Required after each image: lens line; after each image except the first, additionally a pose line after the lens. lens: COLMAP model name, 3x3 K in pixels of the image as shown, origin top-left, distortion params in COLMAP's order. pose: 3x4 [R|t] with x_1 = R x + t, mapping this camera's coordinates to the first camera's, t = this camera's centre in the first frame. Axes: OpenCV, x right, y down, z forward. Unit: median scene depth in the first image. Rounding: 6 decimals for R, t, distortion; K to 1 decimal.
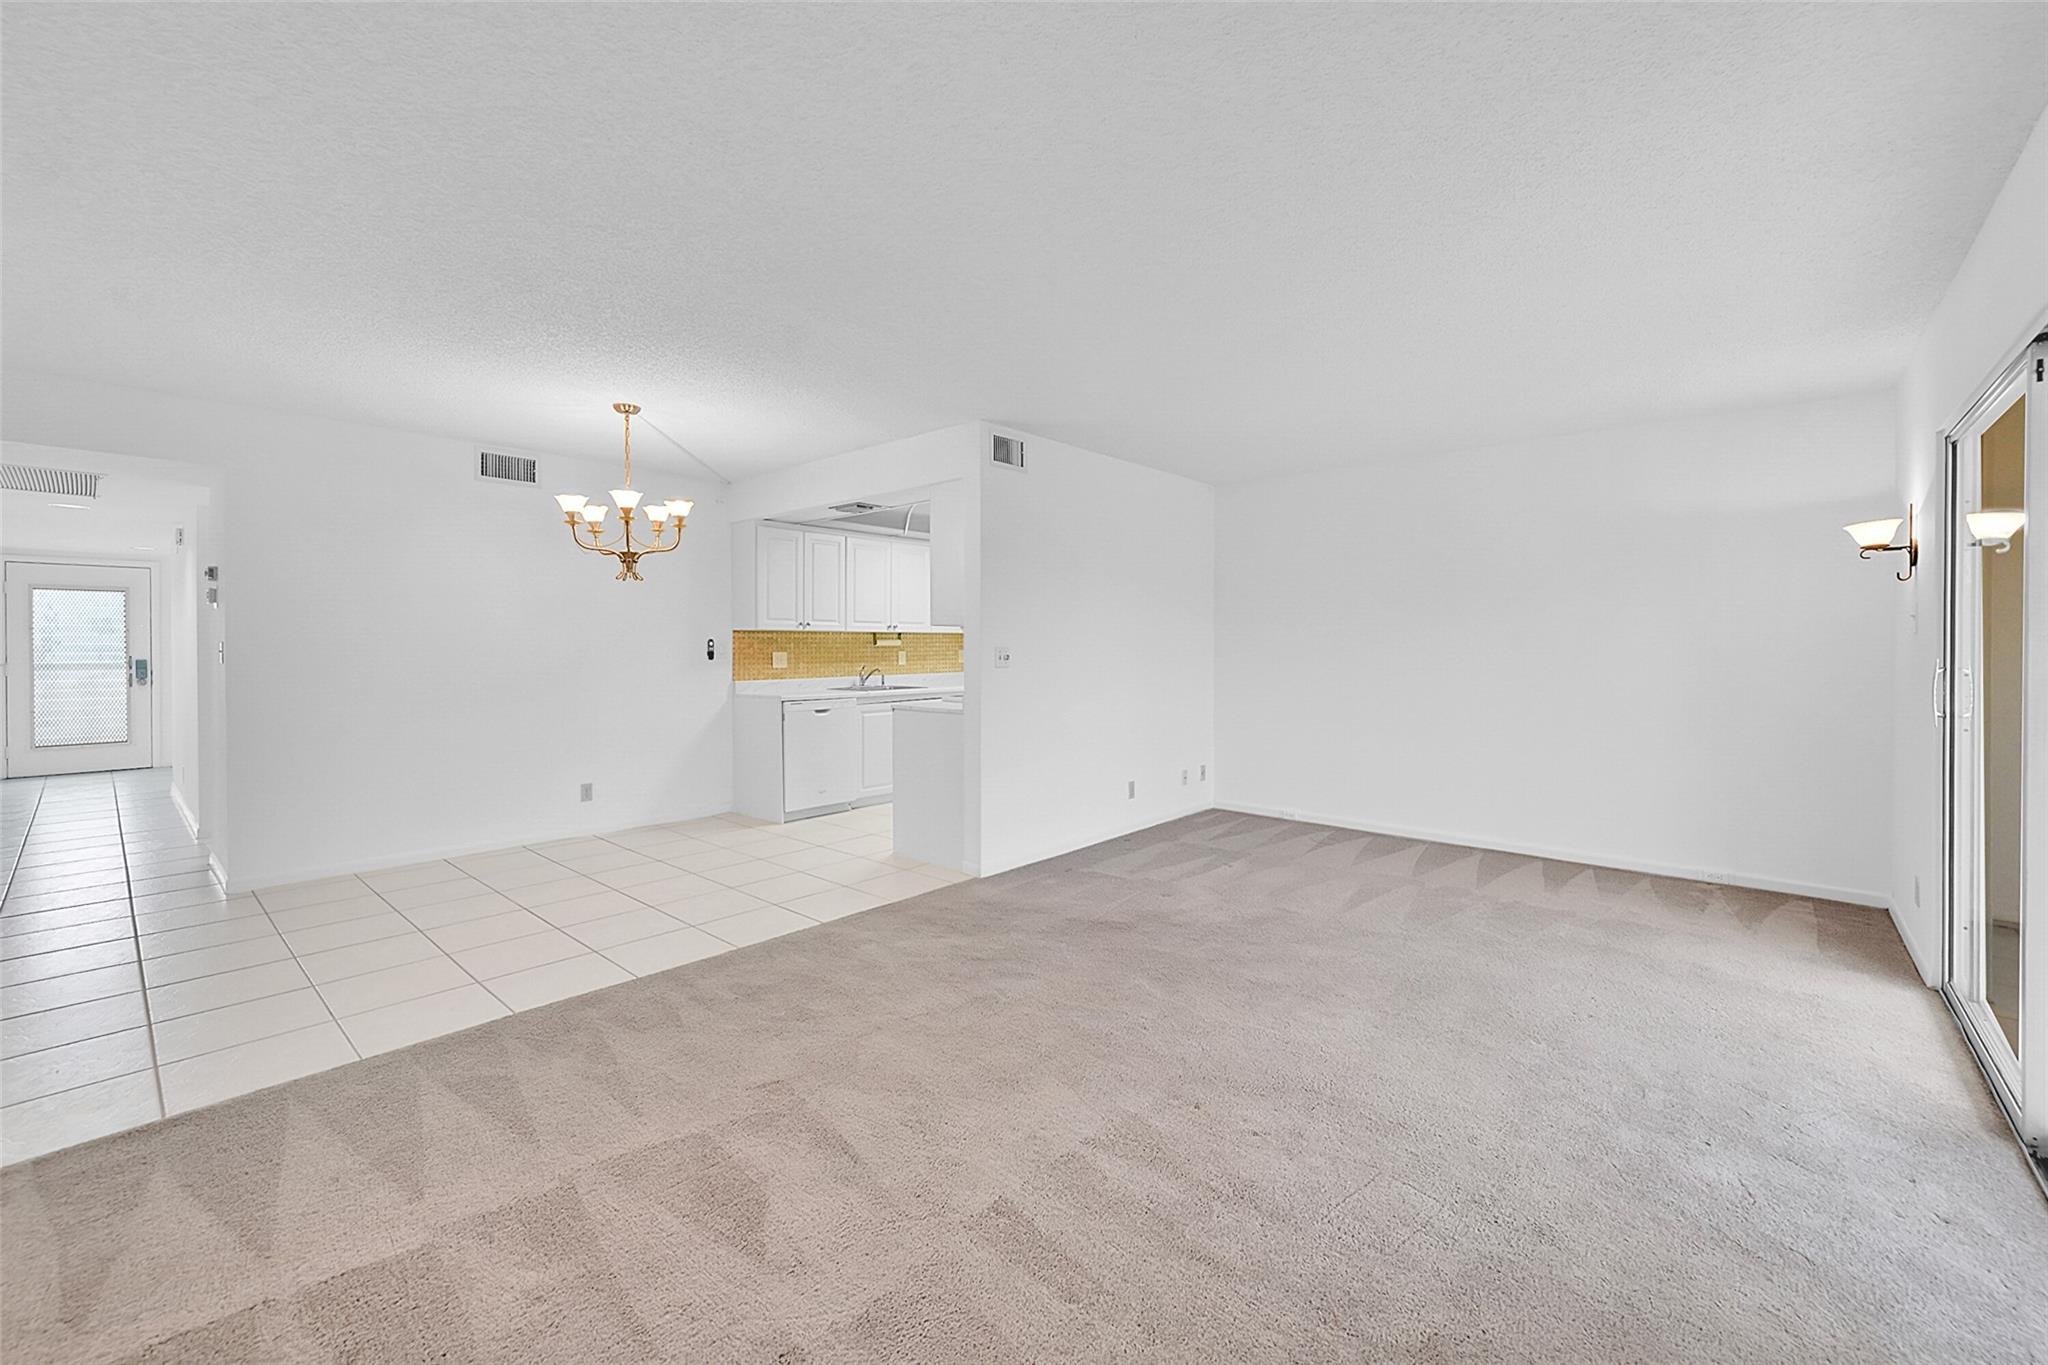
lens RADIAL K [[819.1, 0, 1015.9], [0, 819.1, 664.7], [0, 0, 1]] dist [-0.001416, -0.000616]
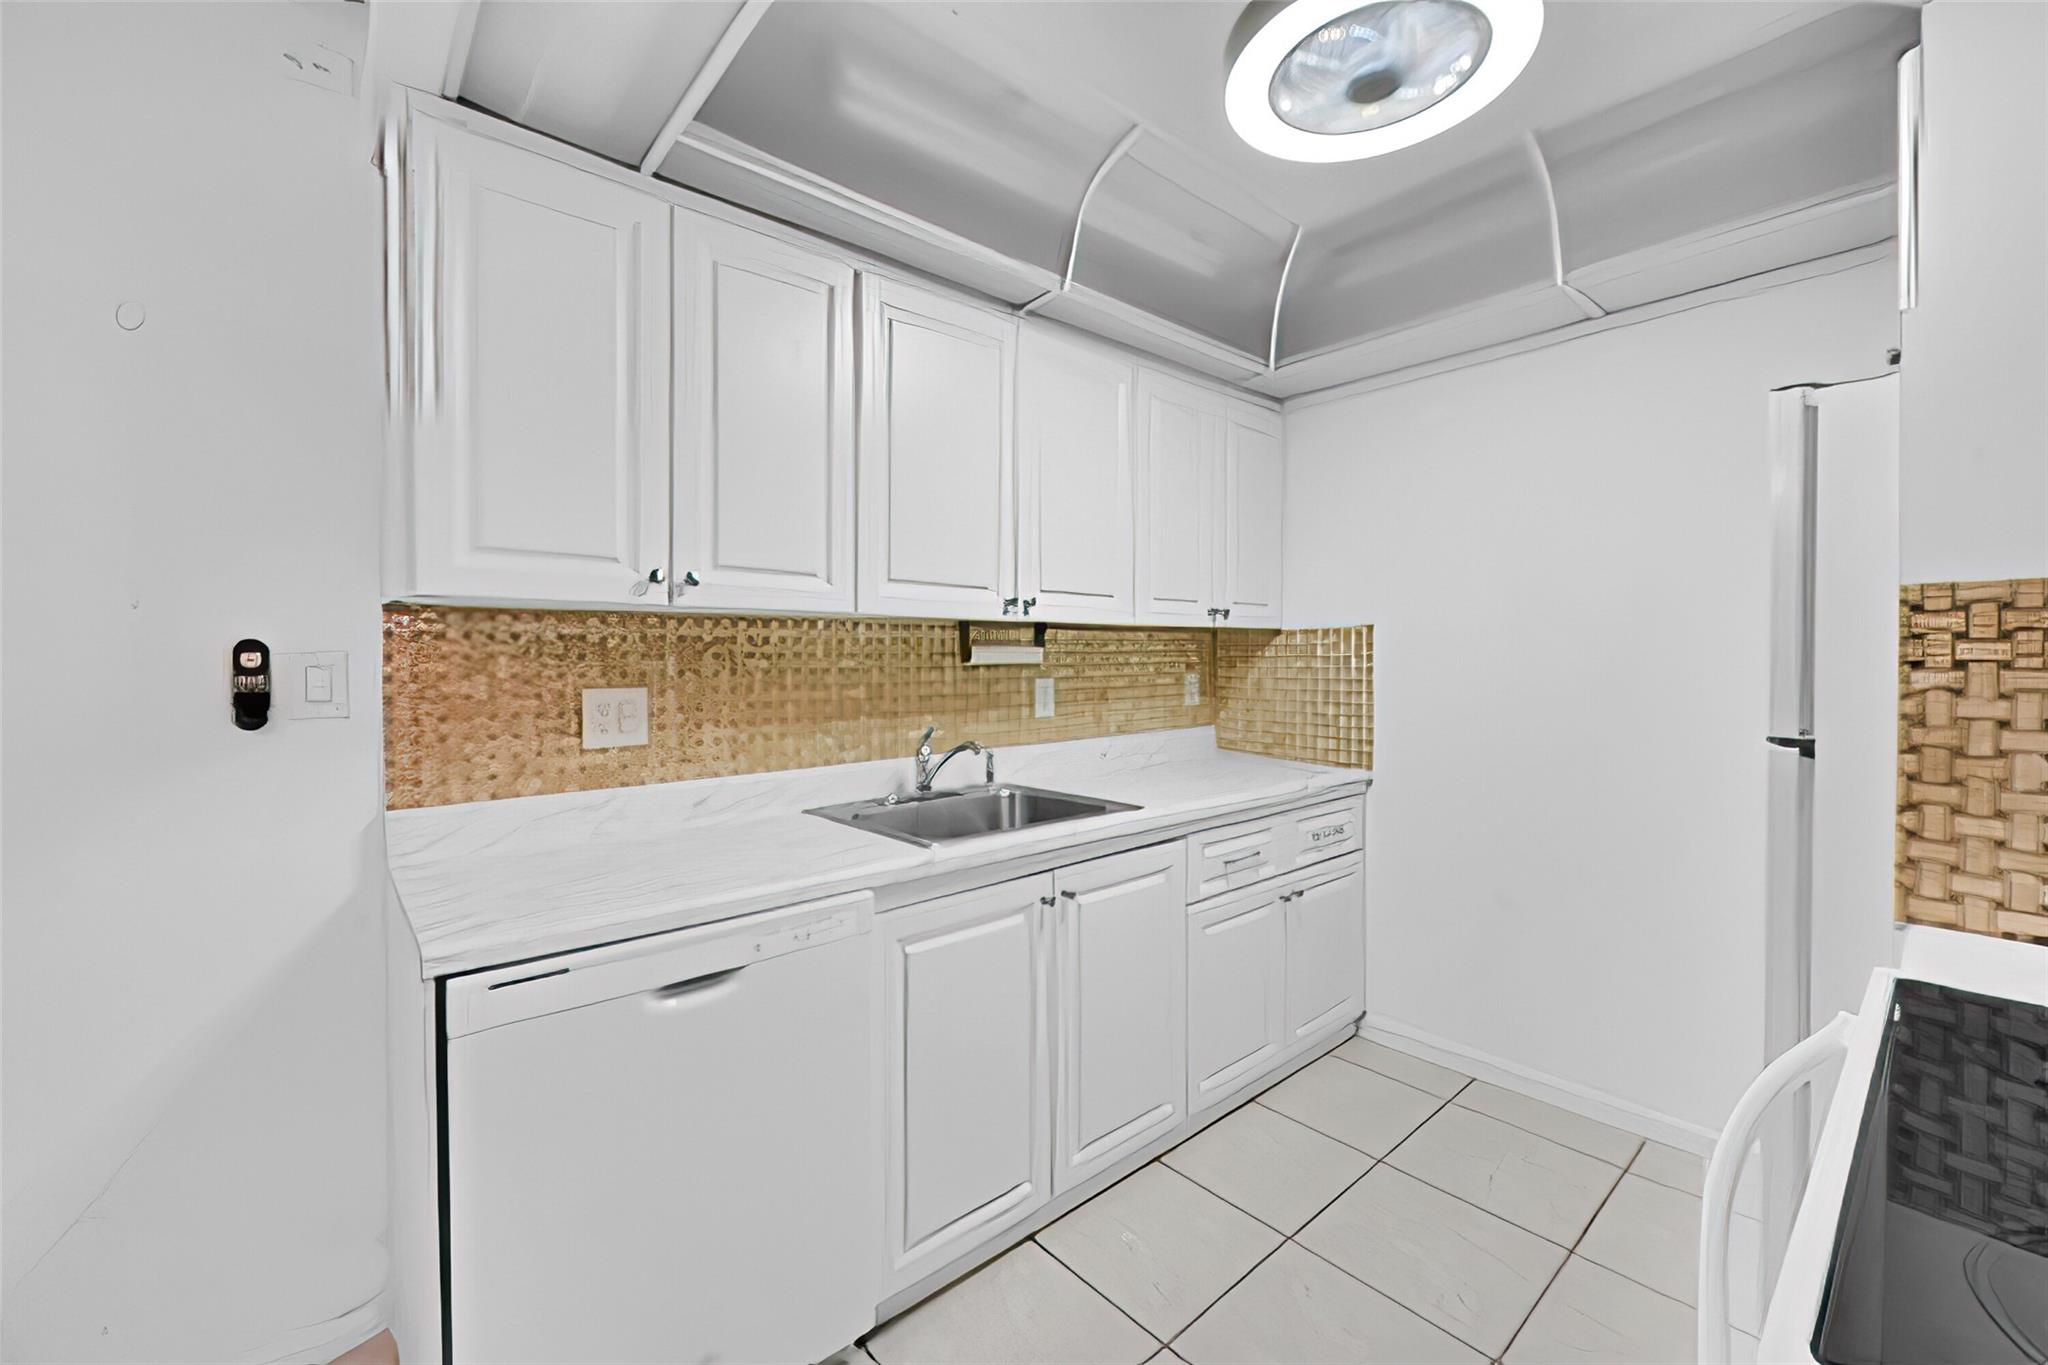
lens RADIAL K [[819.1, 0, 1015.9], [0, 819.1, 664.7], [0, 0, 1]] dist [-0.001416, -0.000616]
pose [[0.991270, 0.001715, -0.131835, -0.120103], [-0.003320, 0.999923, -0.011955, -0.020691], [0.131804, 0.012288, 0.991200, 0.746528]]
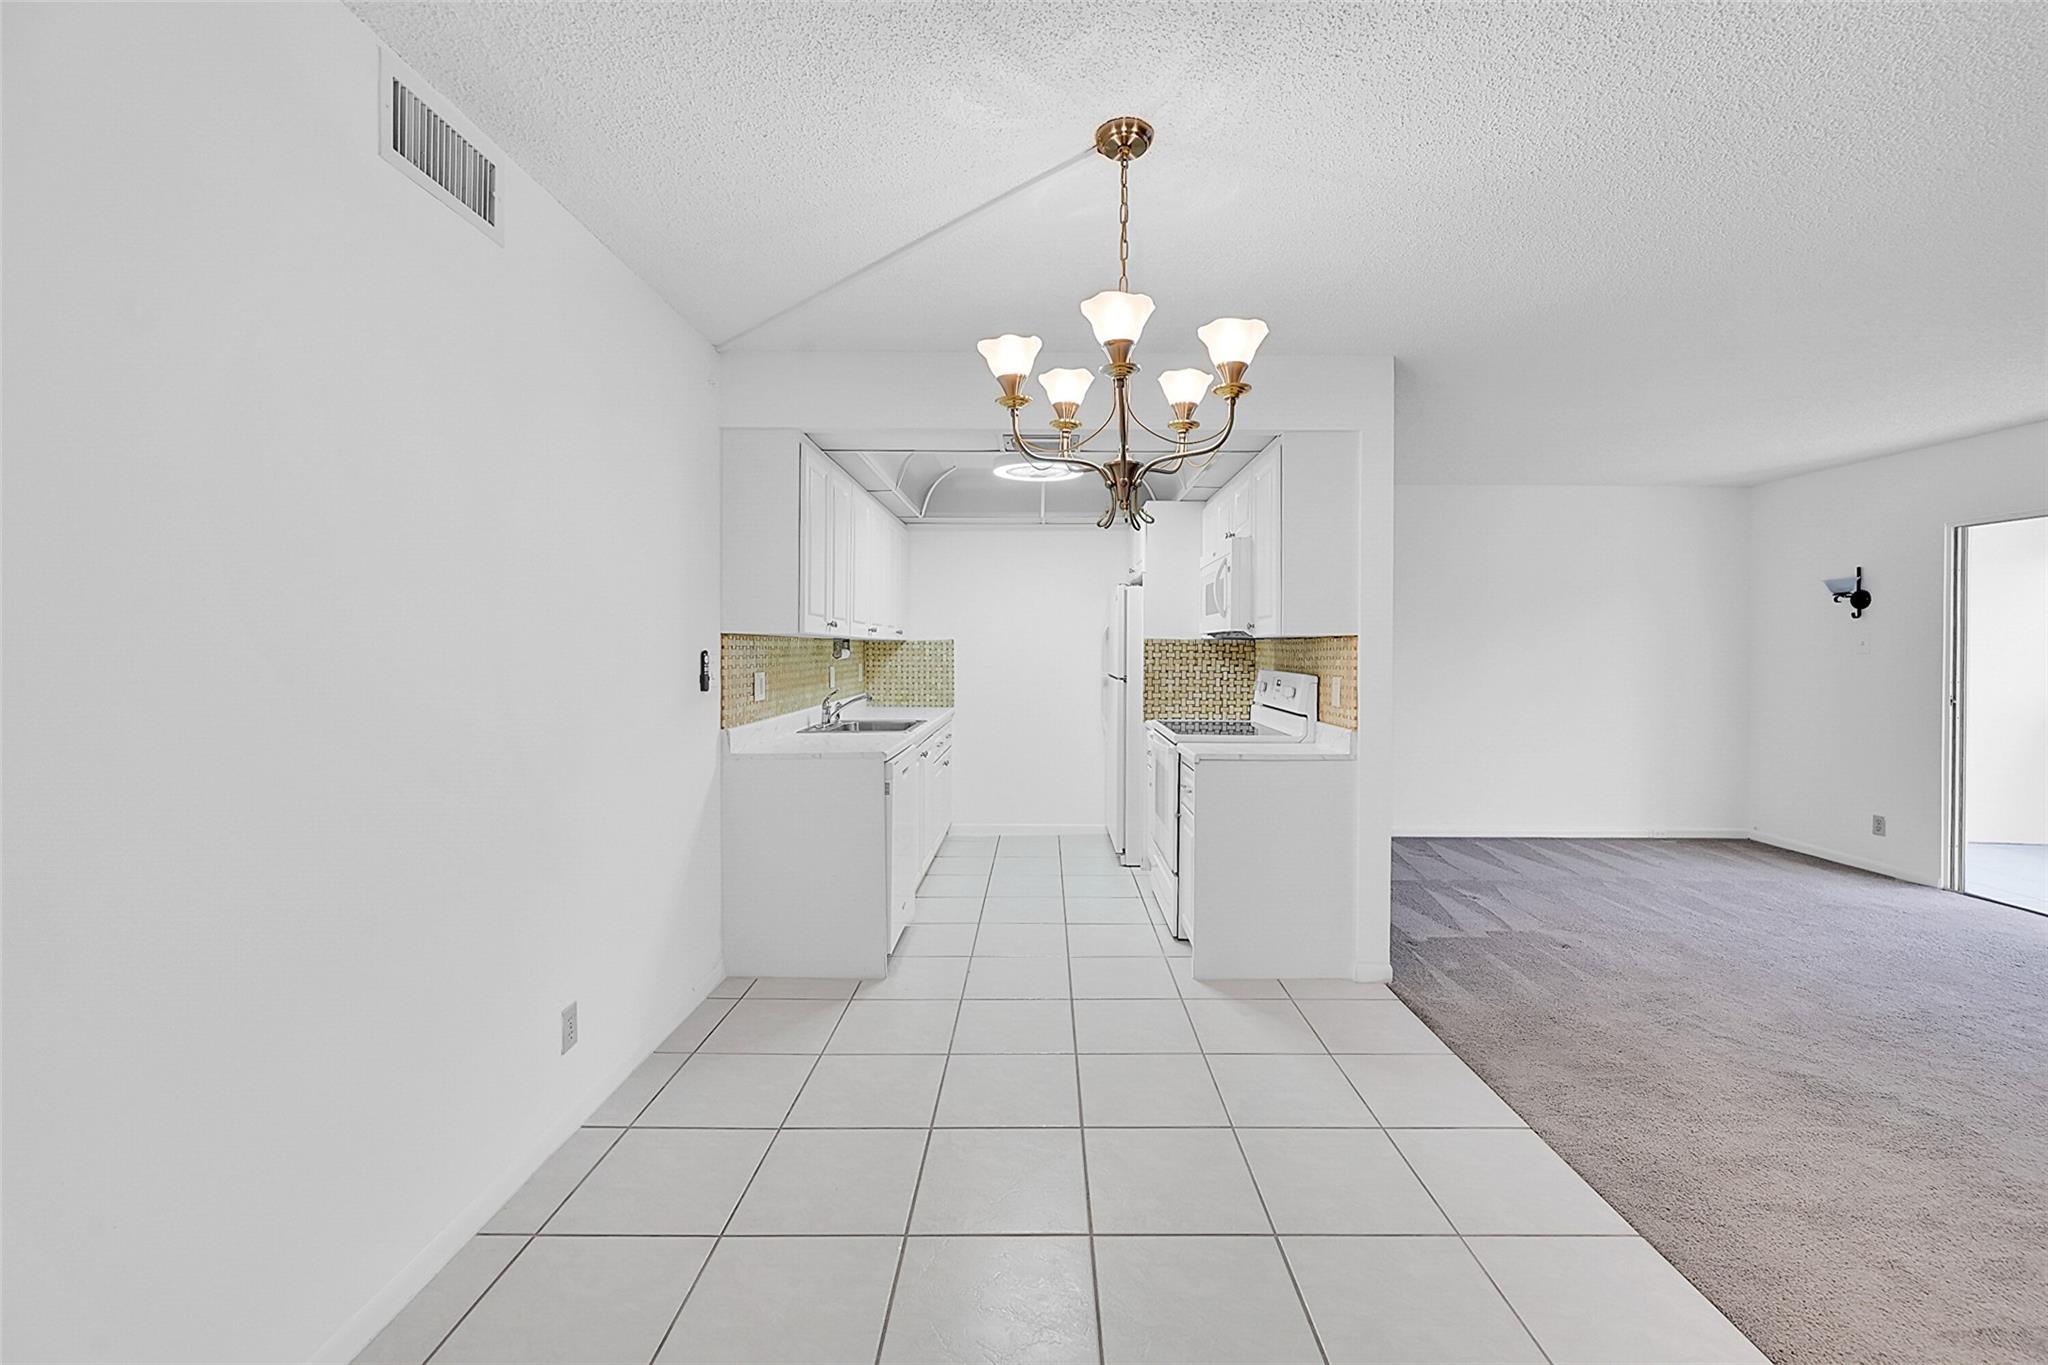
lens RADIAL K [[810.0, 0, 1048.3], [0, 810.0, 656.6], [0, 0, 1]] dist [-0.000824, -0.000201]
pose [[0.742438, -0.000828, 0.669915, -0.516156], [0.010767, 0.999885, -0.010696, -0.017828], [-0.669829, 0.015154, 0.742361, 0.455825]]
